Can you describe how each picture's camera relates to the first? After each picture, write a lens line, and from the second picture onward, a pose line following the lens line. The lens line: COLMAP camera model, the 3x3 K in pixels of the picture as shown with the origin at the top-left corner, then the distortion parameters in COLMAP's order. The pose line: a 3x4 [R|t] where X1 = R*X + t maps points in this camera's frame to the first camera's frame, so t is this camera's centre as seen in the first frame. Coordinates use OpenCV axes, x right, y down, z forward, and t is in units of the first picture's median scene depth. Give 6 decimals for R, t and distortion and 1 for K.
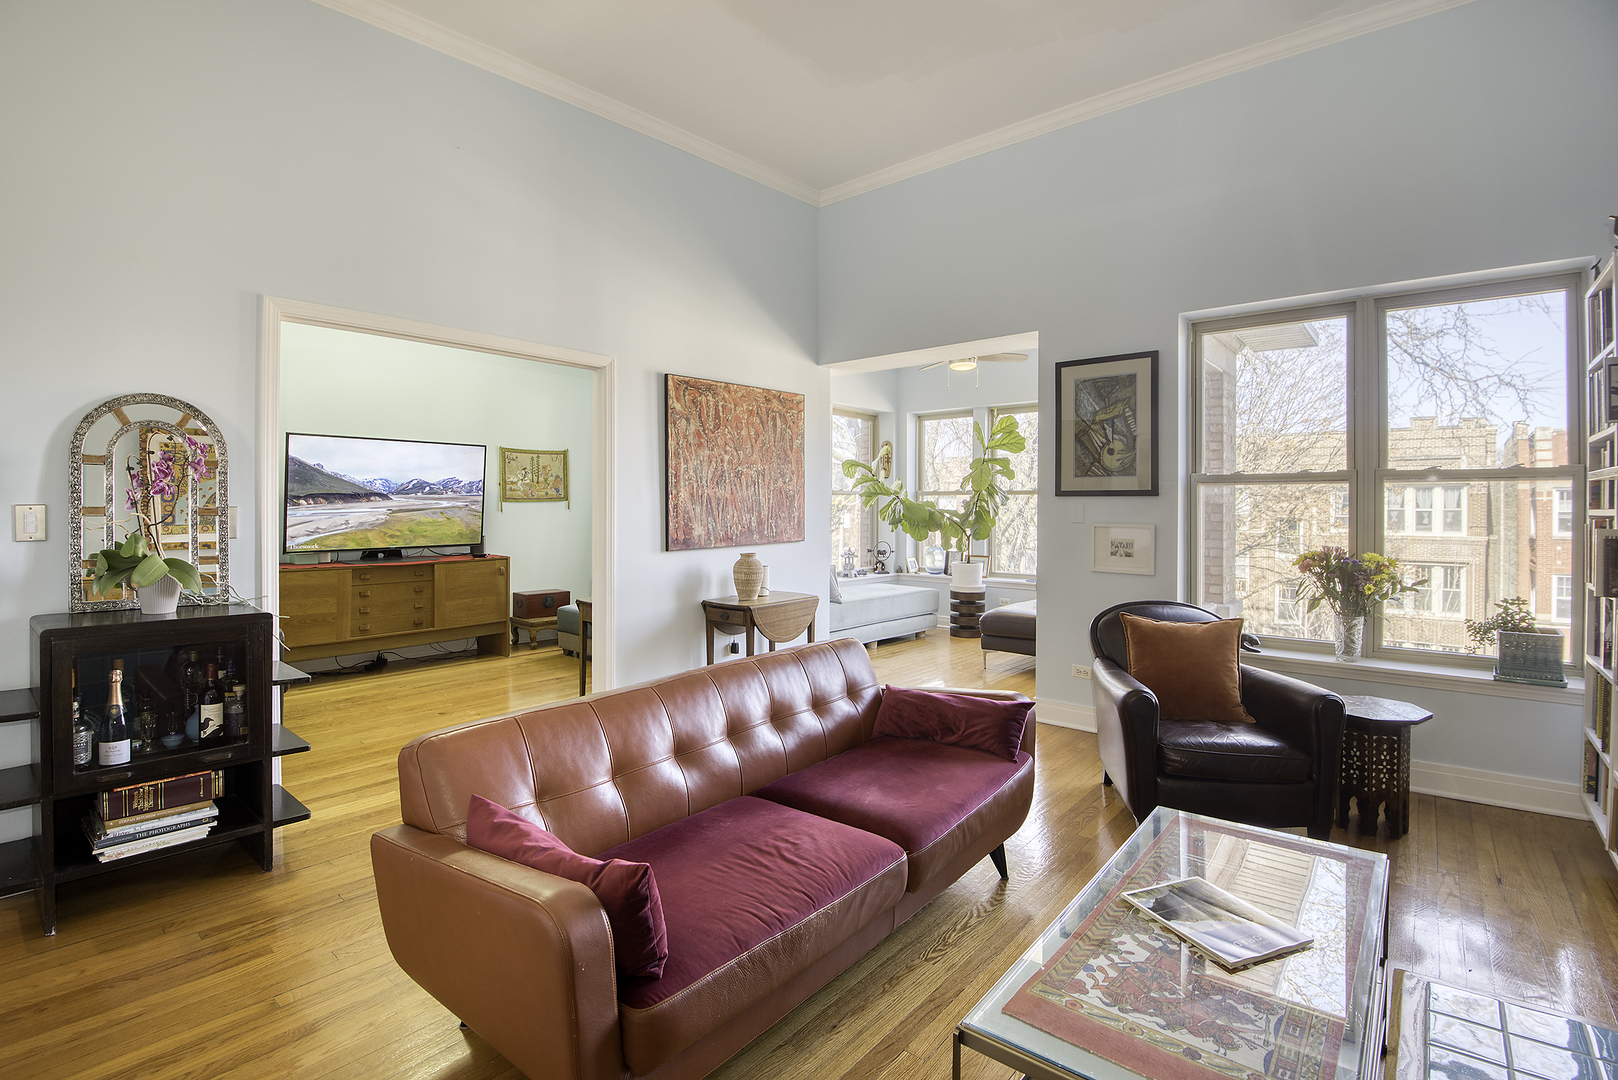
lens RADIAL K [[751.8, 0, 811.4], [0, 751.8, 531.5], [0, 0, 1]] dist [-0.020651, -0.012365]
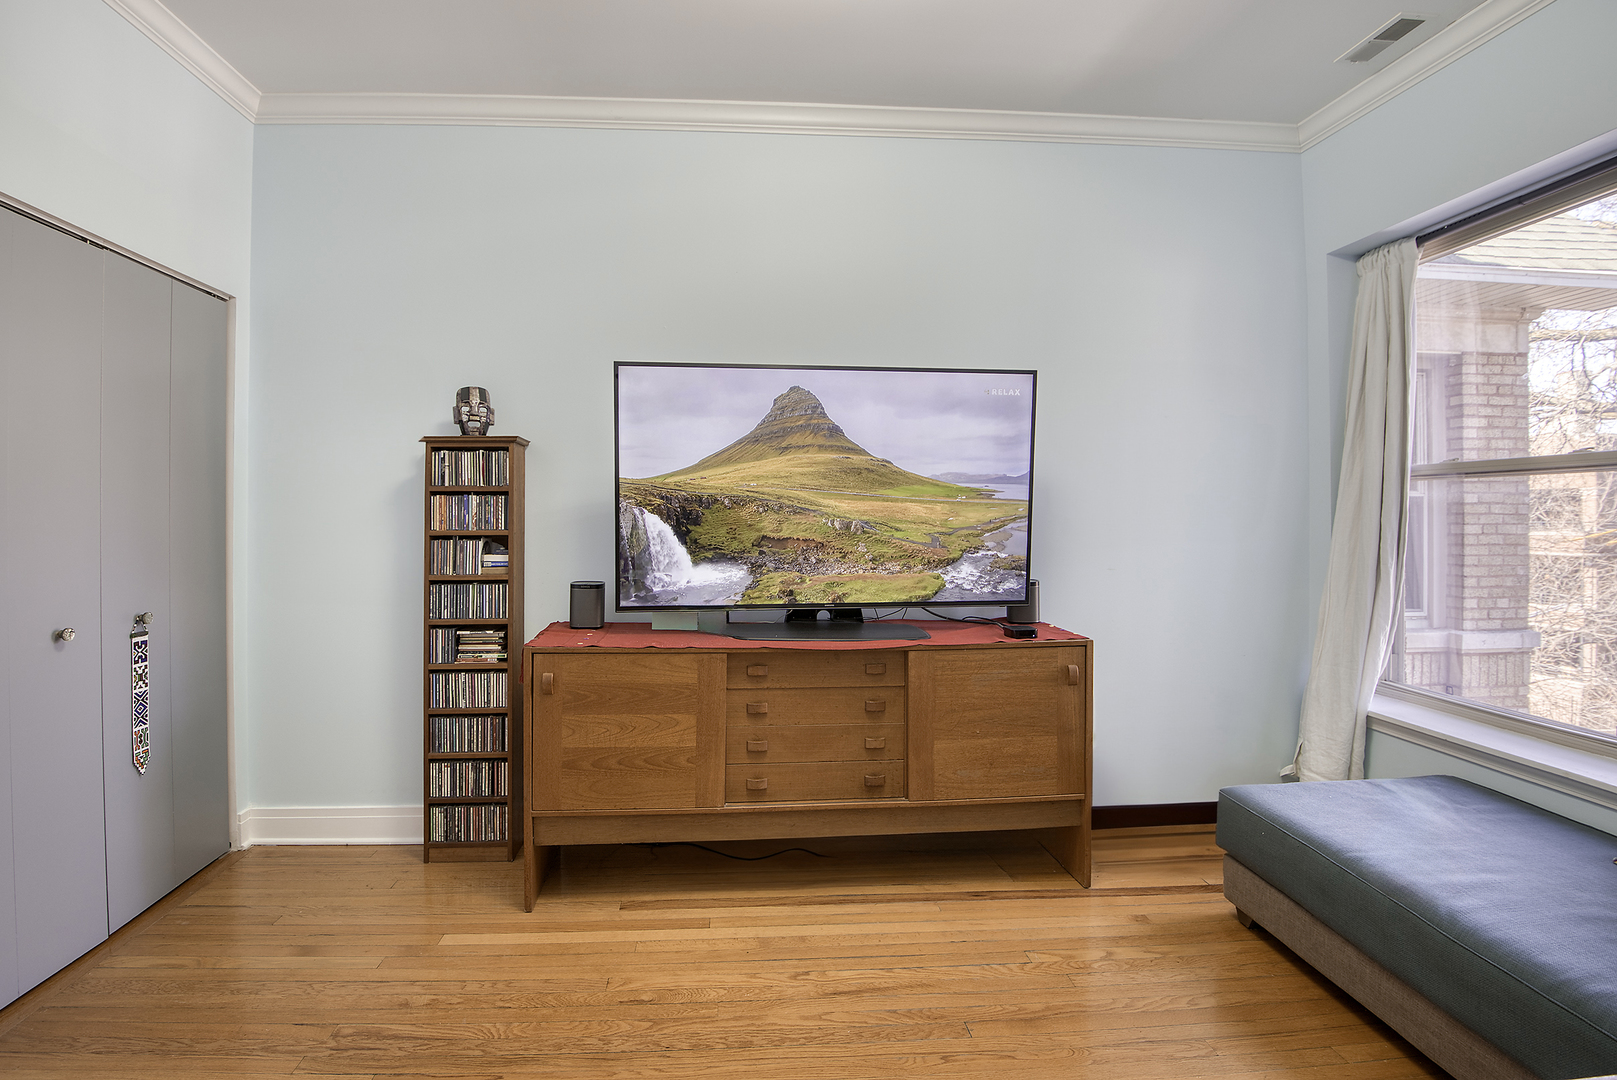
lens RADIAL K [[772.2, 0, 767.4], [0, 772.2, 518.6], [0, 0, 1]] dist [-0.036252, -0.002224]
pose [[0.674145, -0.005895, -0.738575, -0.195332], [-0.019162, 0.999492, -0.025468, -0.015173], [0.738350, 0.031322, 0.673690, 0.532819]]
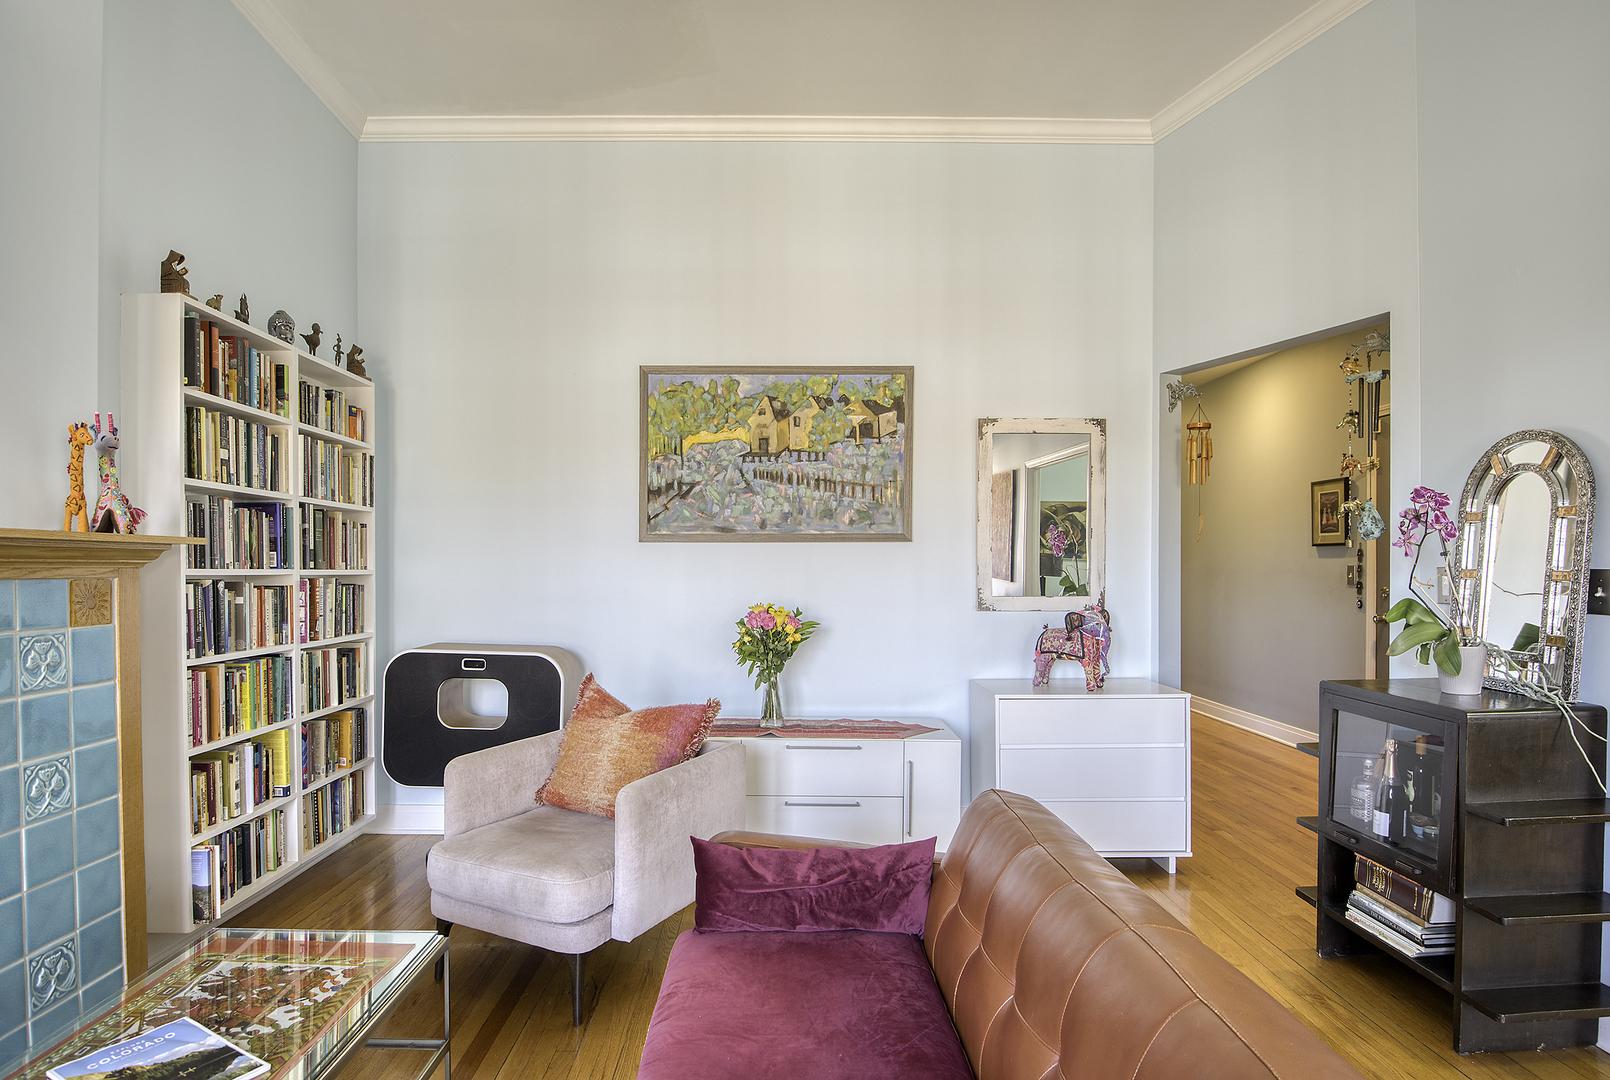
lens RADIAL K [[866.7, 0, 814.2], [0, 866.7, 579.1], [0, 0, 1]] dist [-0.008357, -0.001939]
pose [[-0.754931, 0.005367, -0.655782, 0.126355], [-0.022736, 0.999151, 0.034351, -0.015486], [0.655410, 0.040842, -0.754168, 0.450592]]
